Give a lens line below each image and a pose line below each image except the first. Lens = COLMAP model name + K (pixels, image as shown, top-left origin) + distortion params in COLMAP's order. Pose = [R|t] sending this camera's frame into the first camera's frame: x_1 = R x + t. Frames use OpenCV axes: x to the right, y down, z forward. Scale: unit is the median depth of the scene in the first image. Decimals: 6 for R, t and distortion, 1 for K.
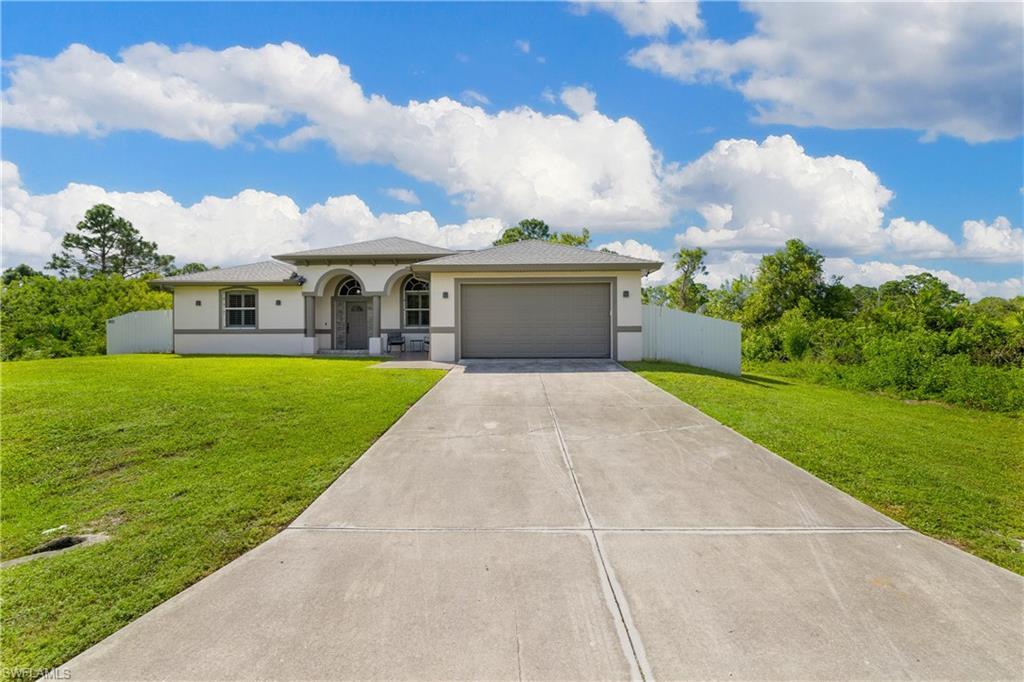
lens RADIAL K [[431.2, 0, 510.8], [0, 431.2, 333.0], [0, 0, 1]] dist [-0.000038, -0.000114]
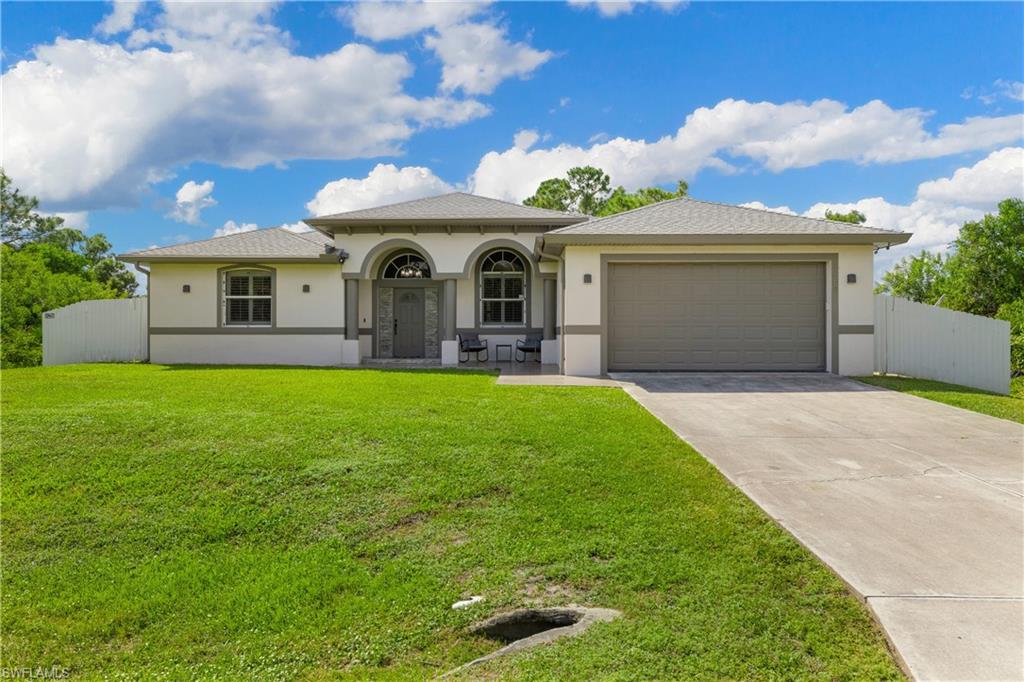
lens RADIAL K [[645.4, 0, 512.3], [0, 645.4, 338.3], [0, 0, 1]] dist [-0.003880, 0.000423]
pose [[0.999916, 0.003910, 0.012354, -0.145913], [-0.003955, 0.999986, 0.003590, 0.001650], [-0.012340, -0.003638, 0.999917, -0.010863]]
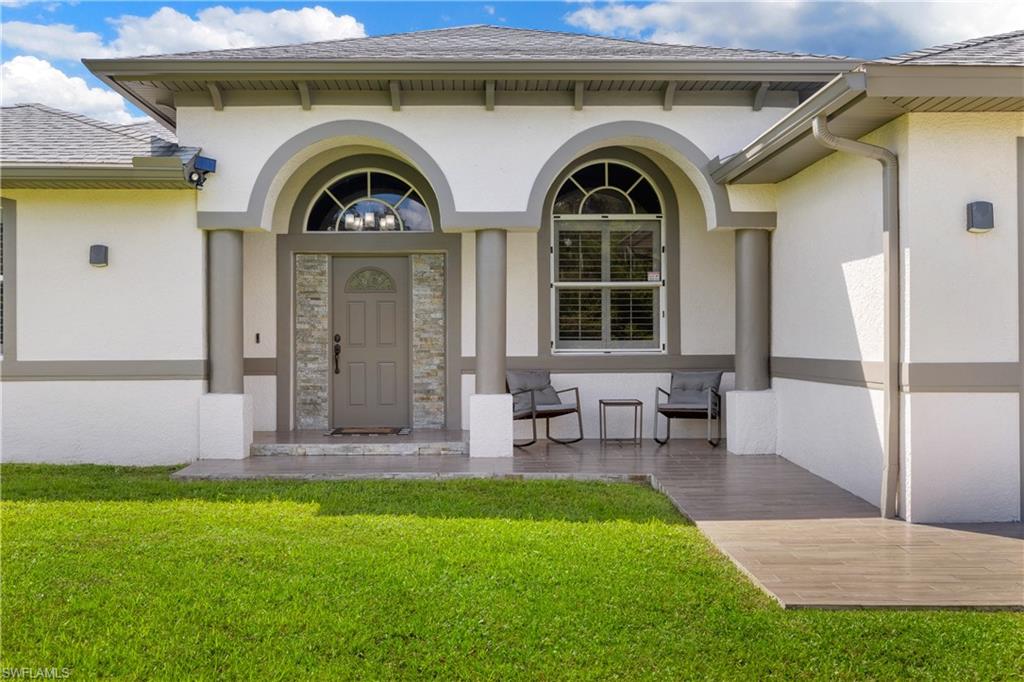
lens RADIAL K [[1001.9, 0, 511.2], [0, 1001.9, 343.3], [0, 0, 1]] dist [0.021582, 0.000000]
pose [[0.998653, -0.000785, 0.051889, -0.212326], [0.000821, 0.999999, -0.000678, -0.012121], [-0.051888, 0.000720, 0.998653, 0.261411]]
